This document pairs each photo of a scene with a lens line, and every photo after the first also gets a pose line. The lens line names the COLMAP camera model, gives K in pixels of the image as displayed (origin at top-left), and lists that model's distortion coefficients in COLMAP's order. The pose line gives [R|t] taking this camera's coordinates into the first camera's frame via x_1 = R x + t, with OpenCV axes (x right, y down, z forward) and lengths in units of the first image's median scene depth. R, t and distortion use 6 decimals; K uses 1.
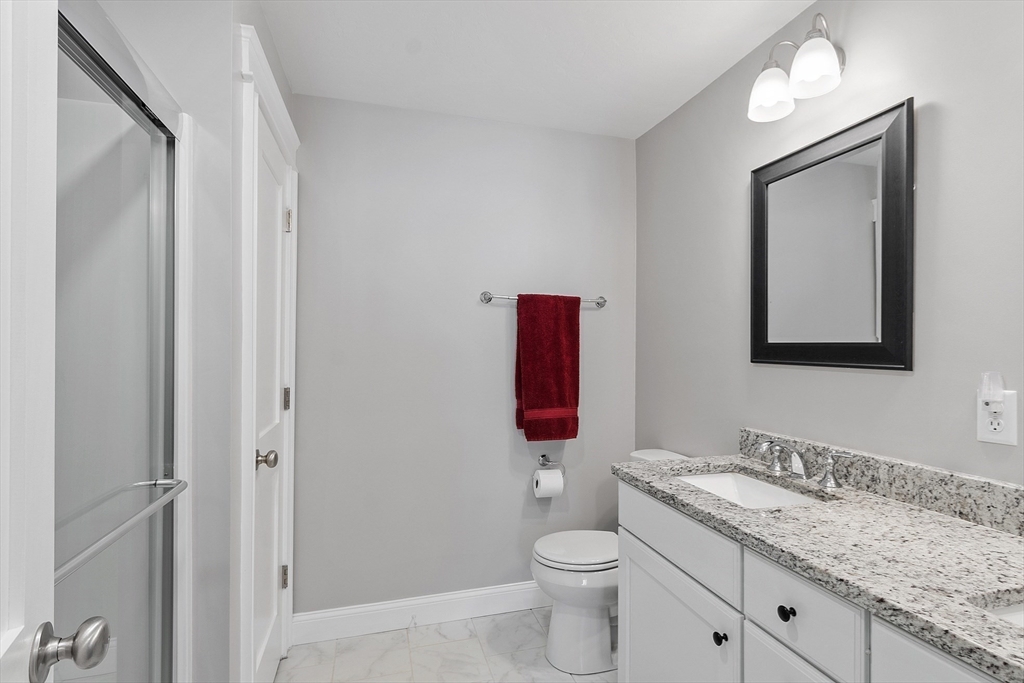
lens RADIAL K [[448.7, 0, 514.2], [0, 448.7, 343.4], [0, 0, 1]] dist [-0.002031, -0.000914]
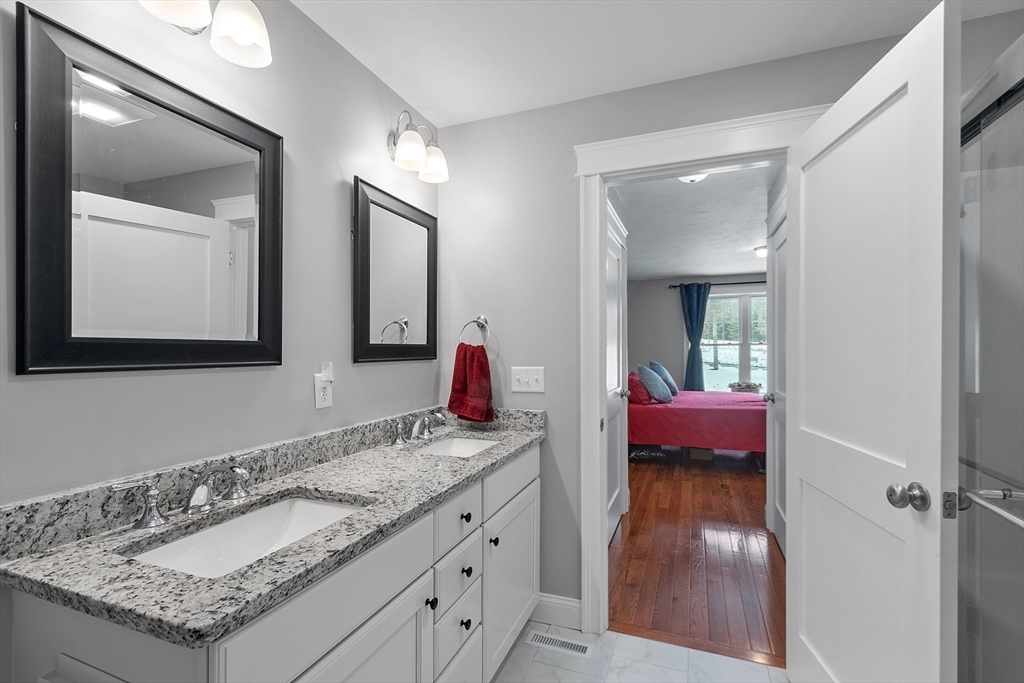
lens RADIAL K [[448.7, 0, 524.3], [0, 448.7, 347.3], [0, 0, 1]] dist [-0.002031, -0.000914]
pose [[-0.787600, 0.002672, 0.616181, -0.361410], [-0.000977, 0.999984, -0.005585, 0.020267], [-0.616186, -0.005001, -0.787585, 1.532037]]
